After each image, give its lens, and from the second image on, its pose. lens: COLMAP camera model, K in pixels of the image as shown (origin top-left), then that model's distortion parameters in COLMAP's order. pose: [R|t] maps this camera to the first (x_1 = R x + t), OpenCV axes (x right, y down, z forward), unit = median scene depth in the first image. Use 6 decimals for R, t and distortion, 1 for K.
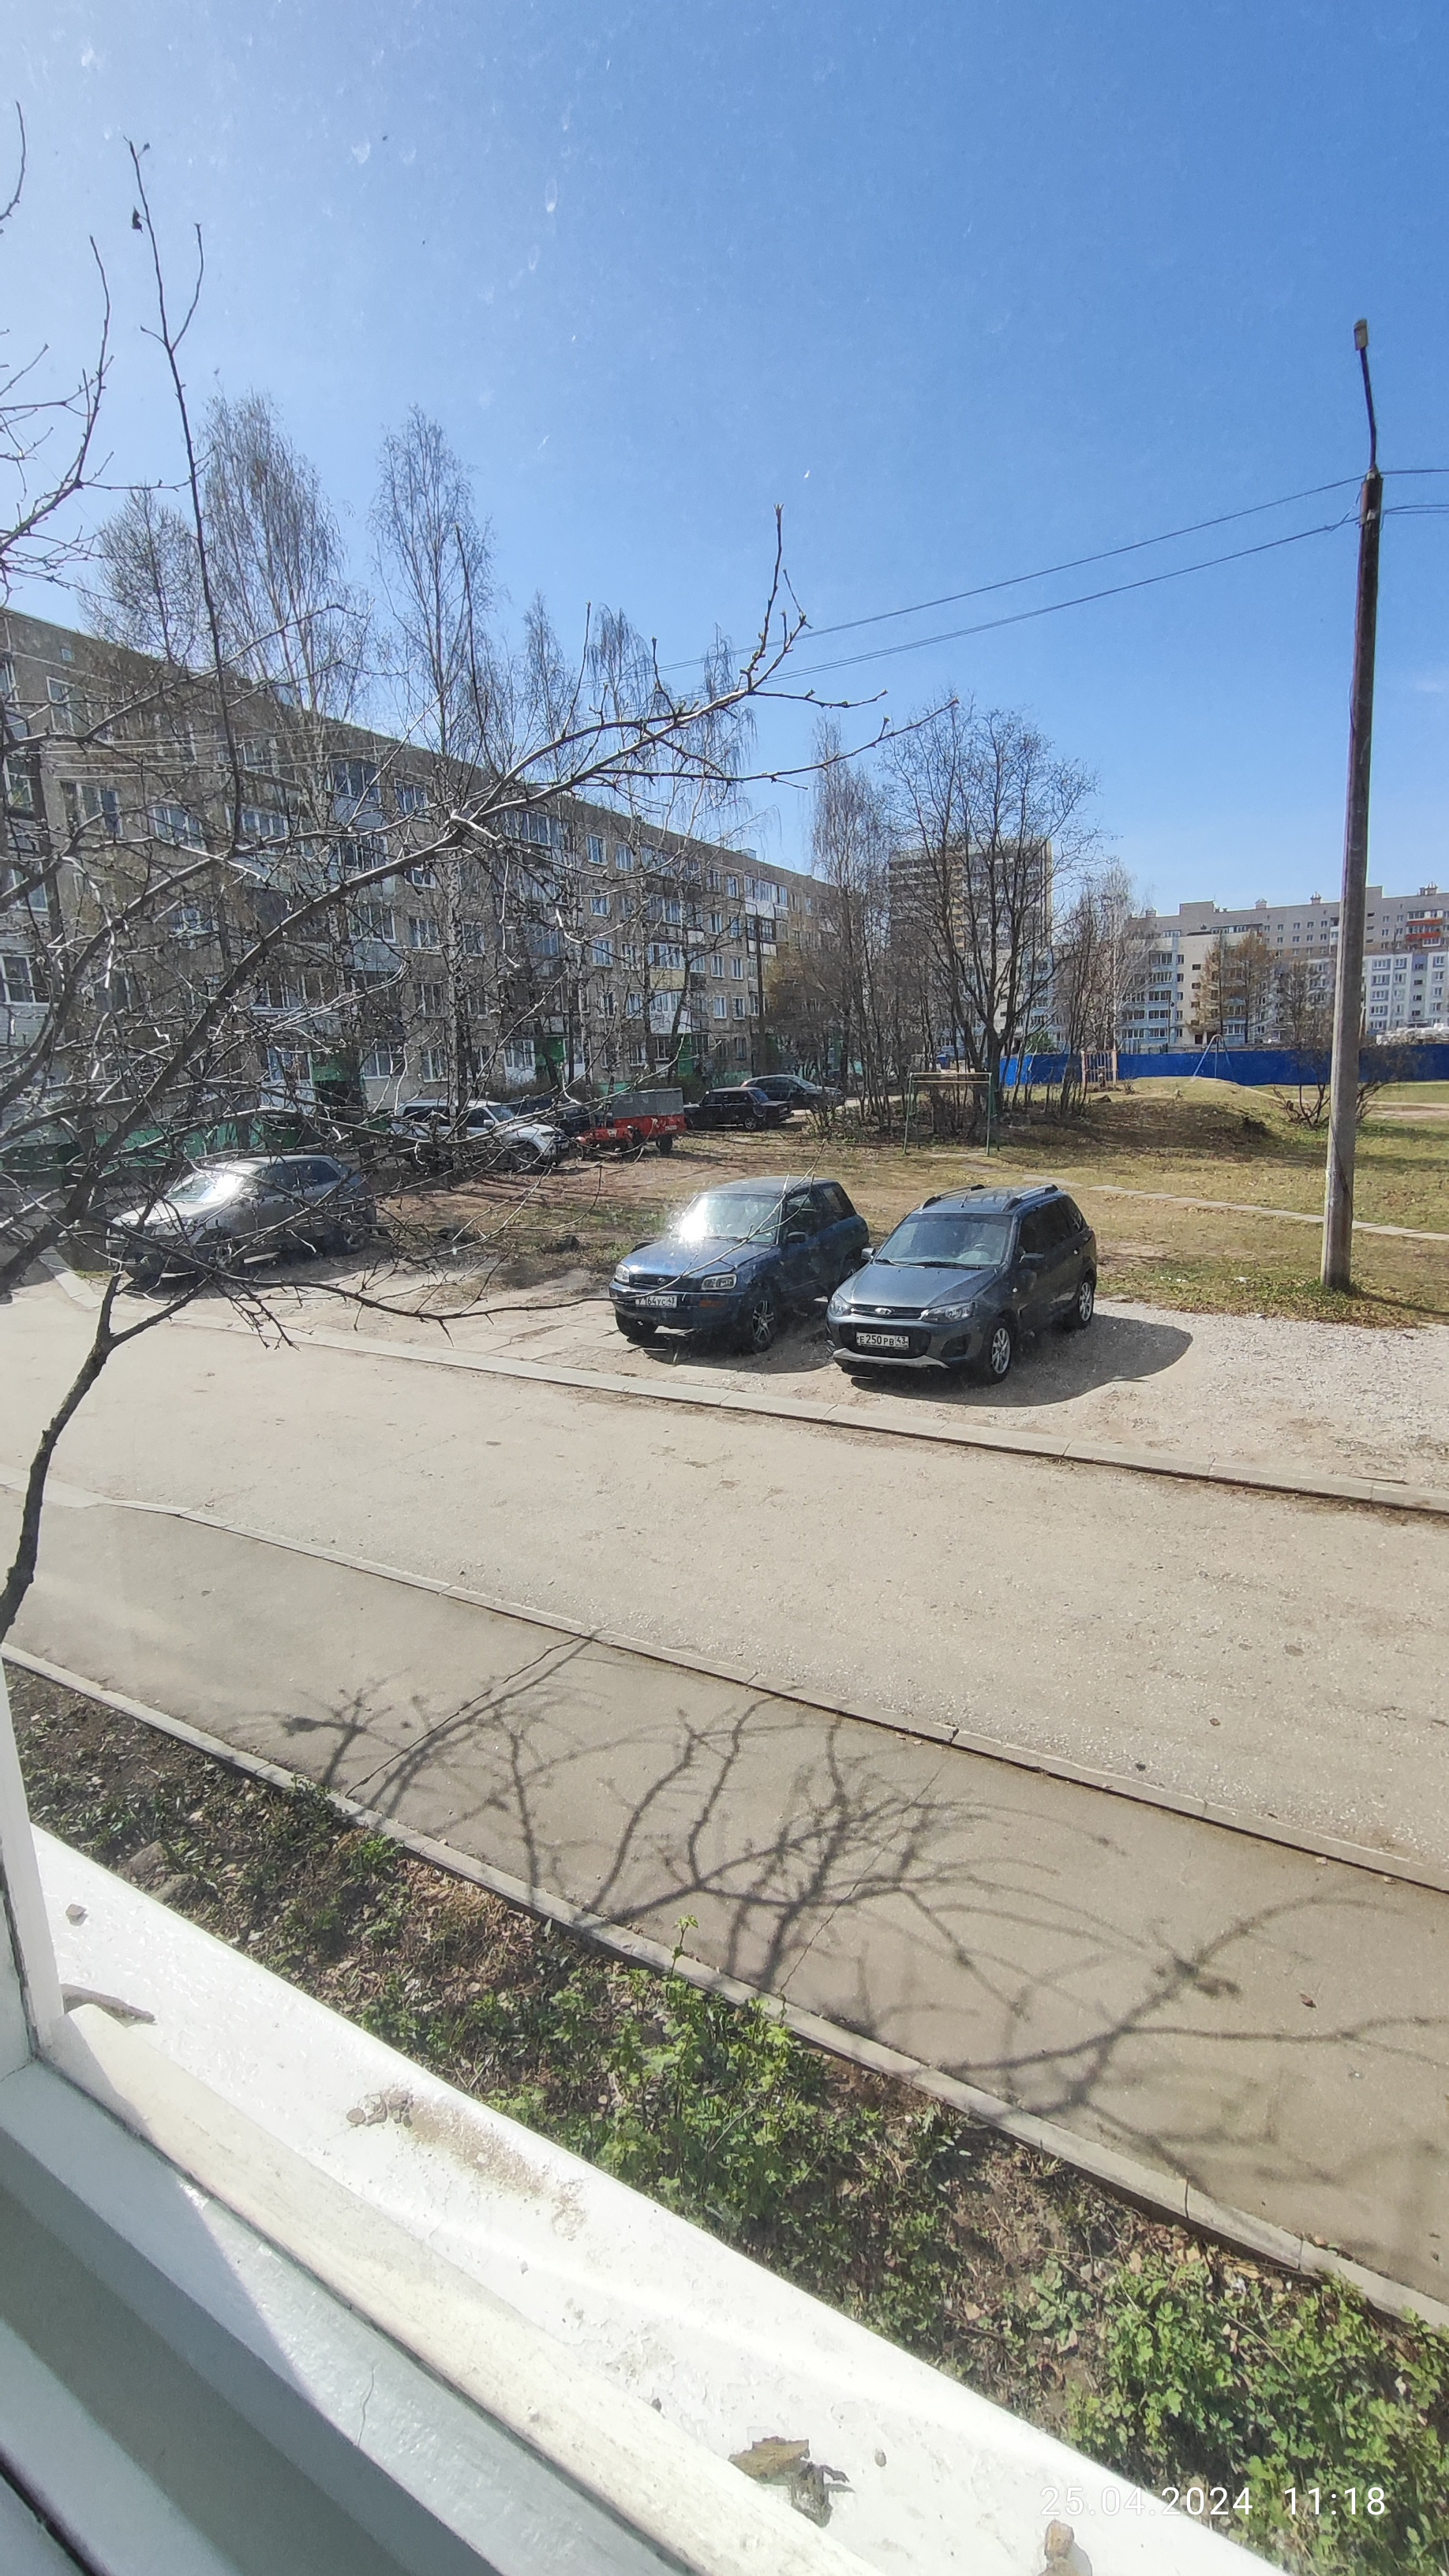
lens RADIAL K [[1185.0, 0, 724.0], [0, 1185.0, 1286.8], [0, 0, 1]] dist [-0.011801, 0.011304]
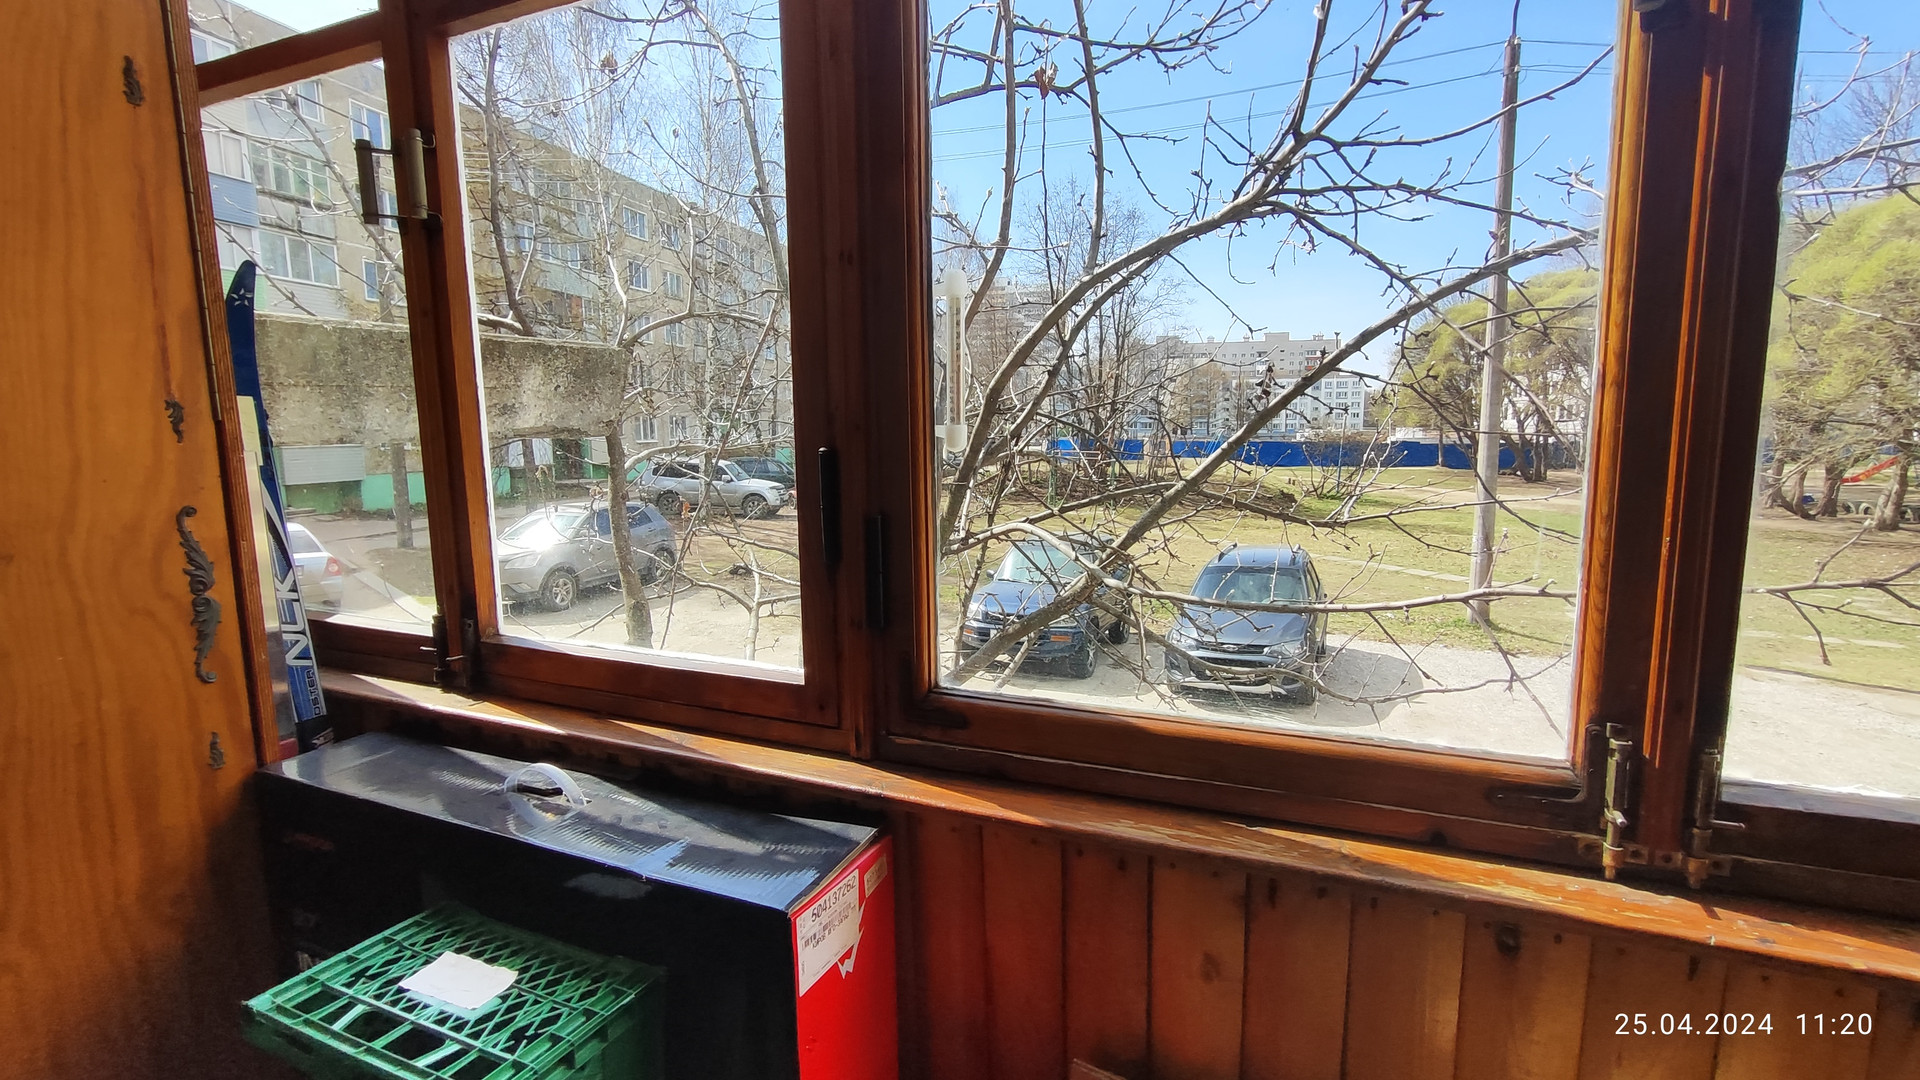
lens RADIAL K [[883.3, 0, 961.1], [0, 883.3, 542.5], [0, 0, 1]] dist [-0.011801, 0.011304]
pose [[0.986047, 0.017903, 0.165501, -0.110487], [-0.006695, 0.997660, -0.068036, -0.009092], [-0.166332, 0.065979, 0.983860, 0.051317]]
